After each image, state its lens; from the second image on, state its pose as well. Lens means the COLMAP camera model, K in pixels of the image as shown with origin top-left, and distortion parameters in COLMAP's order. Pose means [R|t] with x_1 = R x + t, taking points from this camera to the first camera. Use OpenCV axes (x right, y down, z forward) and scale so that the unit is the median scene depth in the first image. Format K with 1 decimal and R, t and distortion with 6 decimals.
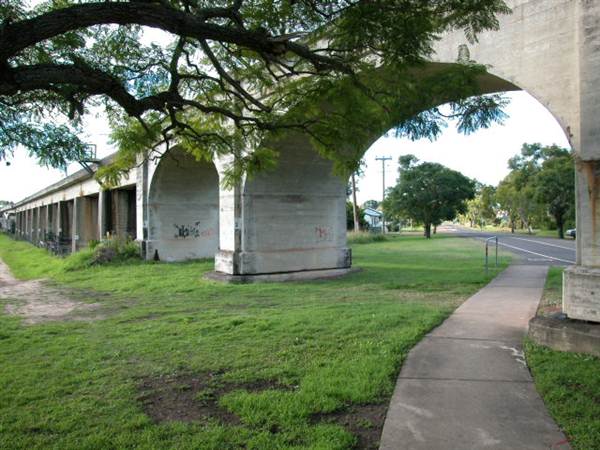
lens RADIAL K [[518.2, 0, 305.5], [0, 518.2, 225.3], [0, 0, 1]] dist [-0.104934, 0.054934]
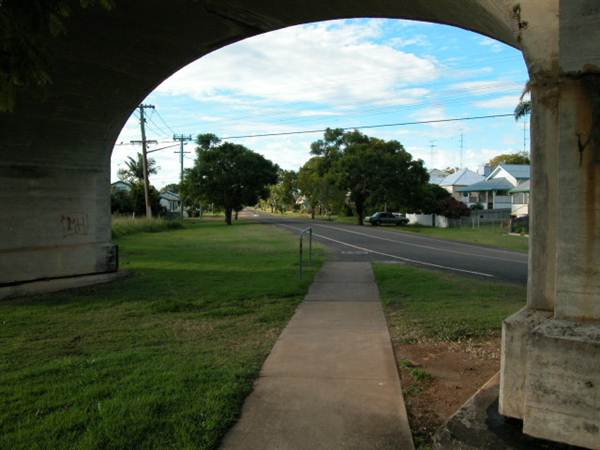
lens RADIAL K [[518.2, 0, 302.1], [0, 518.2, 227.9], [0, 0, 1]] dist [-0.104934, 0.054934]
pose [[0.931825, -0.004198, 0.362885, 0.051039], [-0.008171, 0.999437, 0.032544, -0.002452], [-0.362817, -0.033291, 0.931266, 0.186668]]
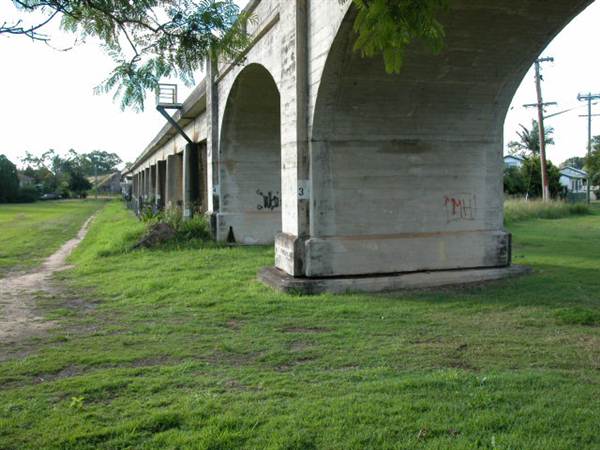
lens RADIAL K [[634.5, 0, 312.0], [0, 634.5, 223.3], [0, 0, 1]] dist [-0.073951, 0.000000]
pose [[0.963518, 0.013276, -0.267313, 0.045868], [0.000588, 0.998662, 0.051718, -0.001678], [0.267642, -0.049988, 0.962221, 0.201177]]
